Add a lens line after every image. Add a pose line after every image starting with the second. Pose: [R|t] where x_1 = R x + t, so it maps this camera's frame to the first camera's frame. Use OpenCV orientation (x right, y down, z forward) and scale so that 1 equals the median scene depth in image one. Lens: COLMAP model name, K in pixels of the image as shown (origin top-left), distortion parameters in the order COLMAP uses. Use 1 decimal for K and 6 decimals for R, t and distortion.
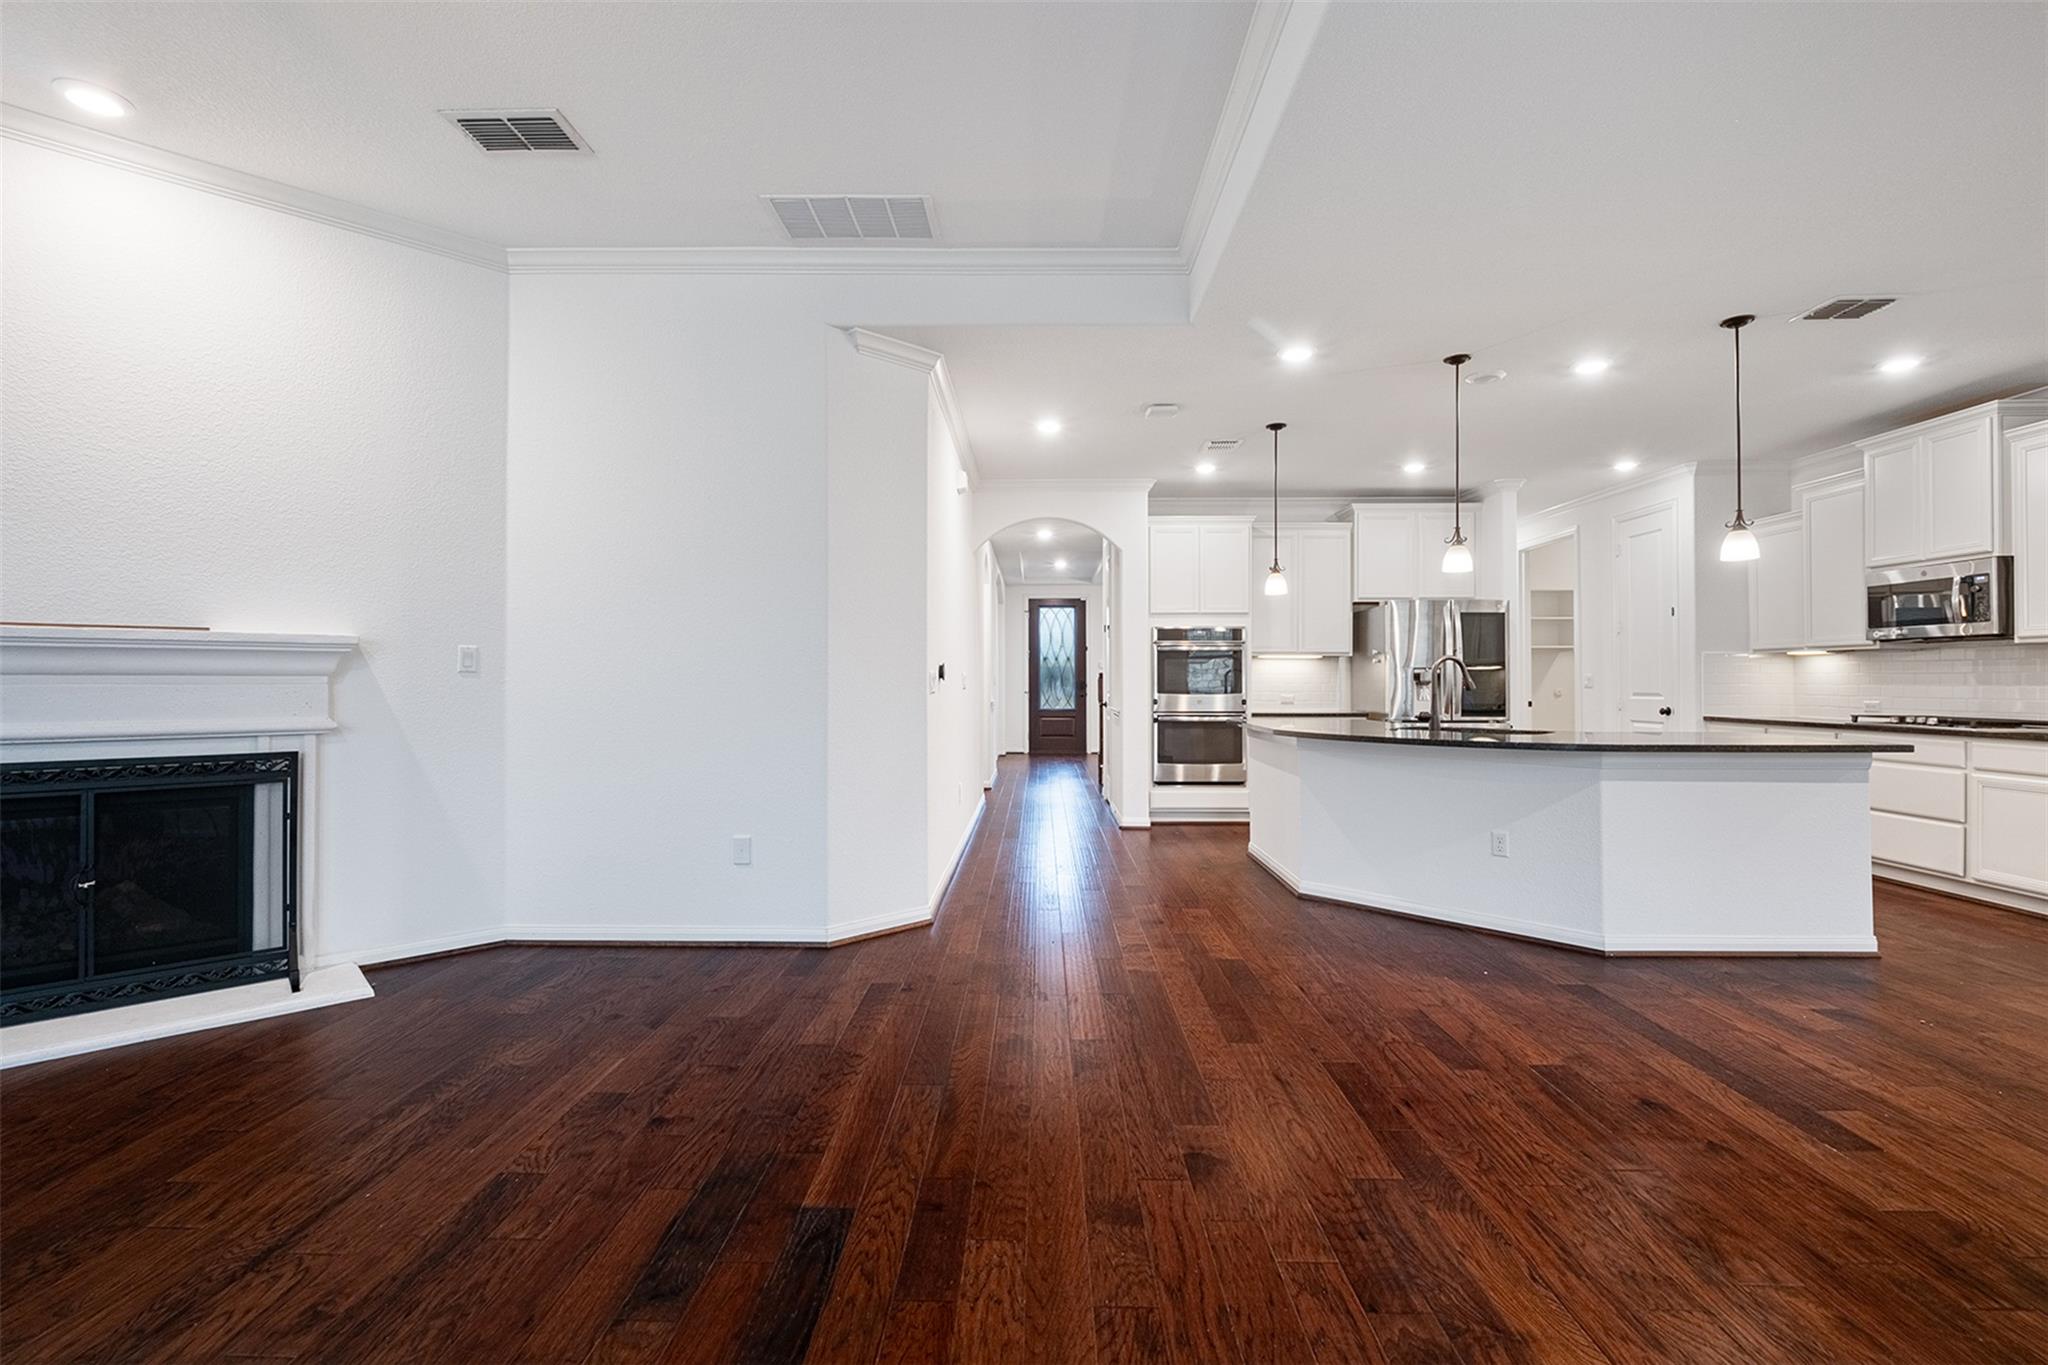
lens RADIAL K [[888.0, 0, 1017.1], [0, 888.0, 678.8], [0, 0, 1]] dist [-0.003070, -0.001208]
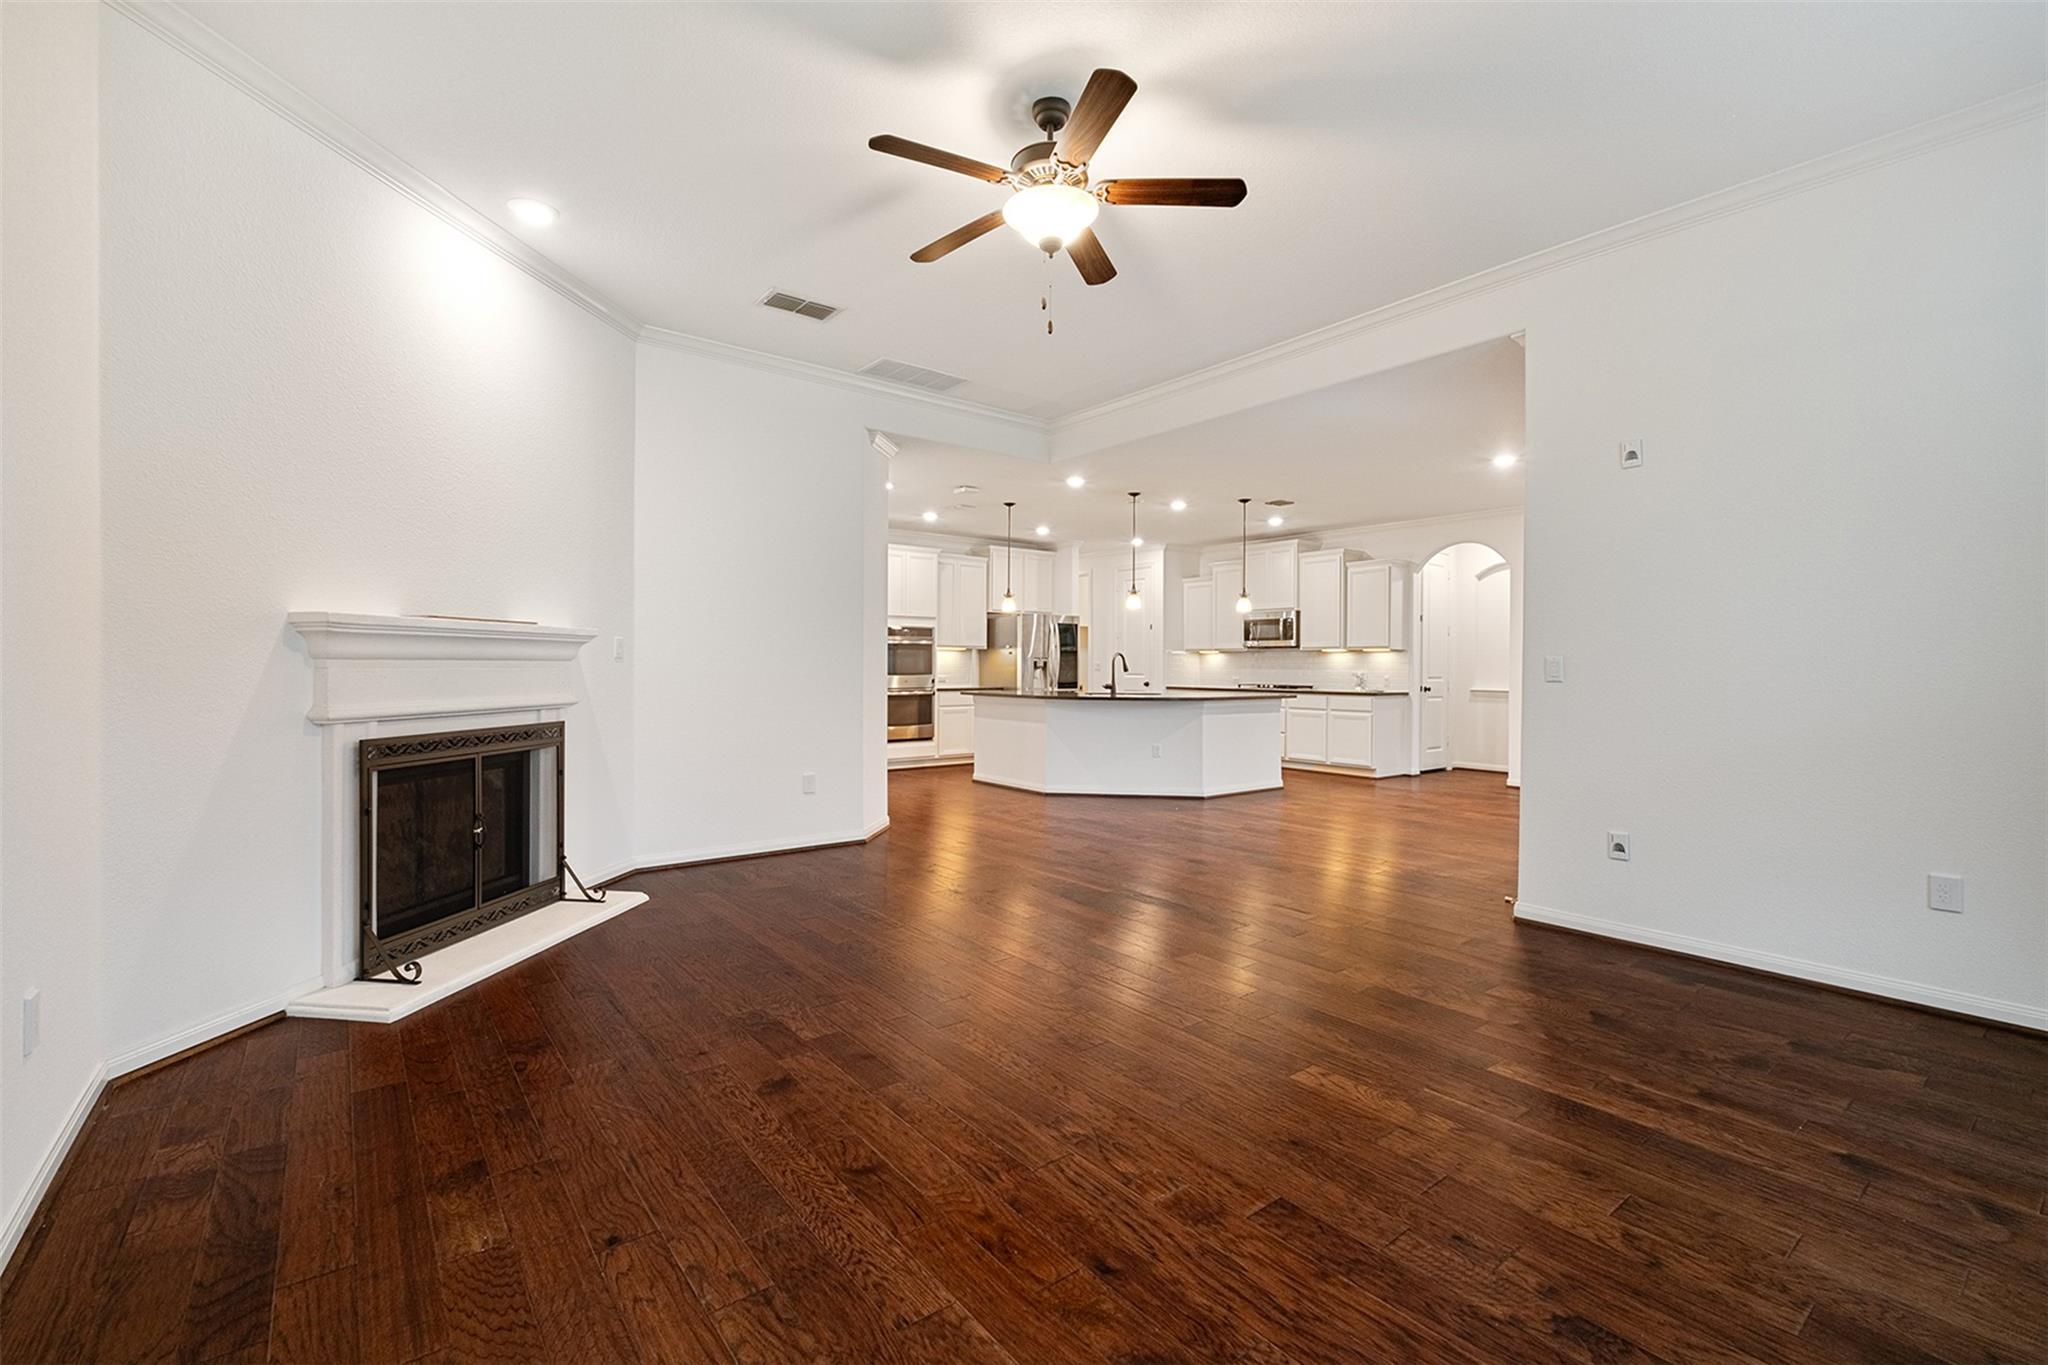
lens RADIAL K [[888.0, 0, 1027.2], [0, 888.0, 673.4], [0, 0, 1]] dist [-0.003070, -0.001208]
pose [[0.772700, -0.002928, 0.634765, -0.971500], [-0.004344, 0.999942, 0.009901, -0.000730], [-0.634757, -0.010408, 0.772642, -0.341172]]
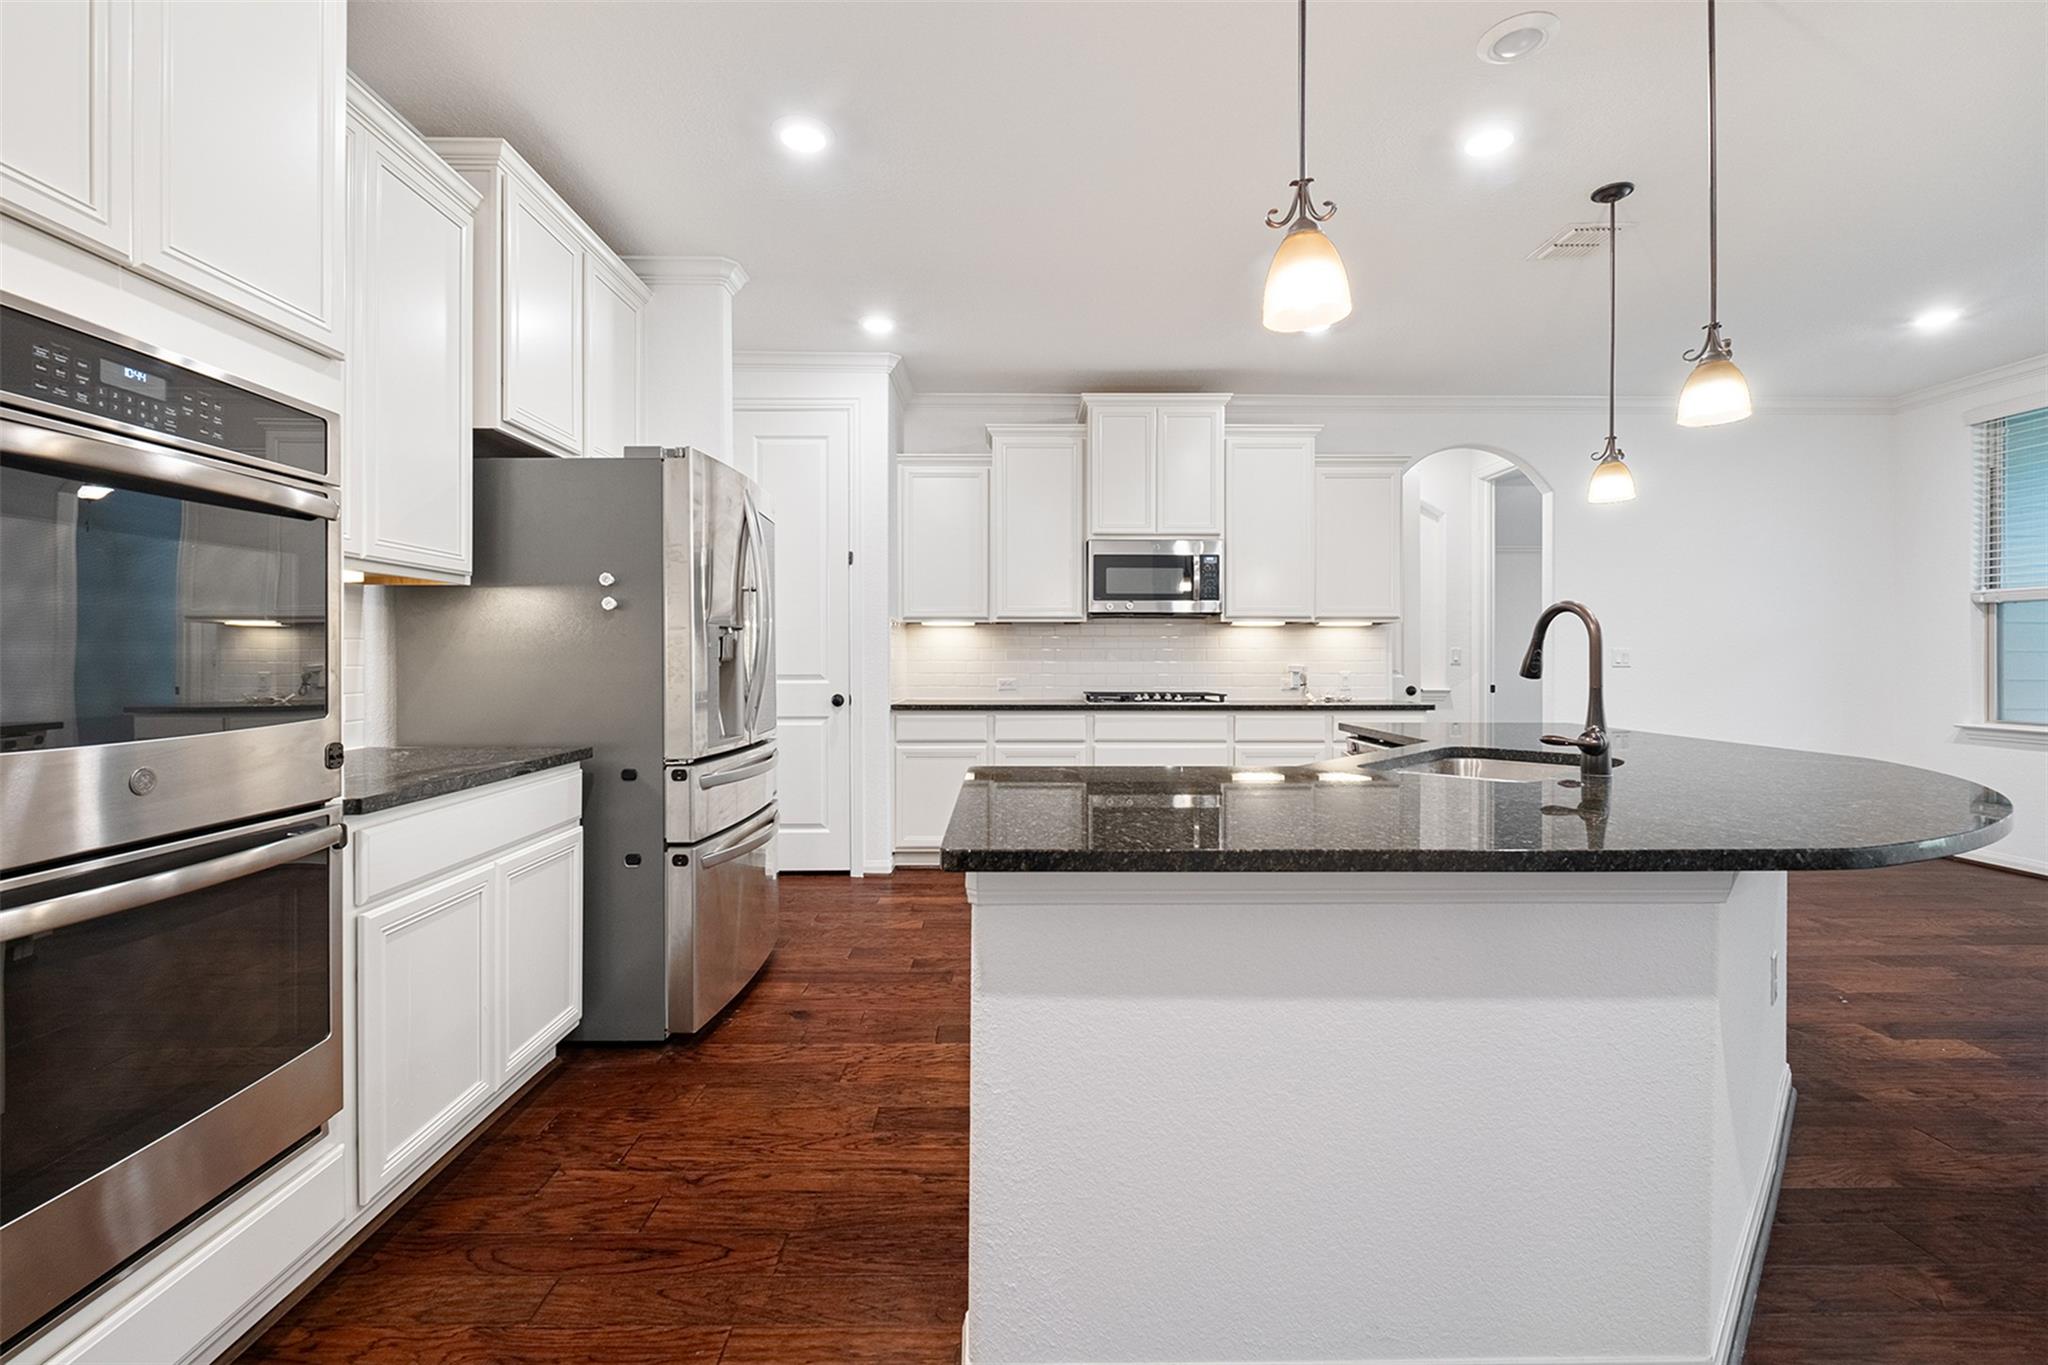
lens RADIAL K [[888.0, 0, 1008.3], [0, 888.0, 649.3], [0, 0, 1]] dist [-0.003070, -0.001208]
pose [[-0.034951, 0.007052, 0.999364, 0.054597], [-0.001799, 0.999973, -0.007119, 0.002367], [-0.999387, -0.002047, -0.034938, 1.558632]]
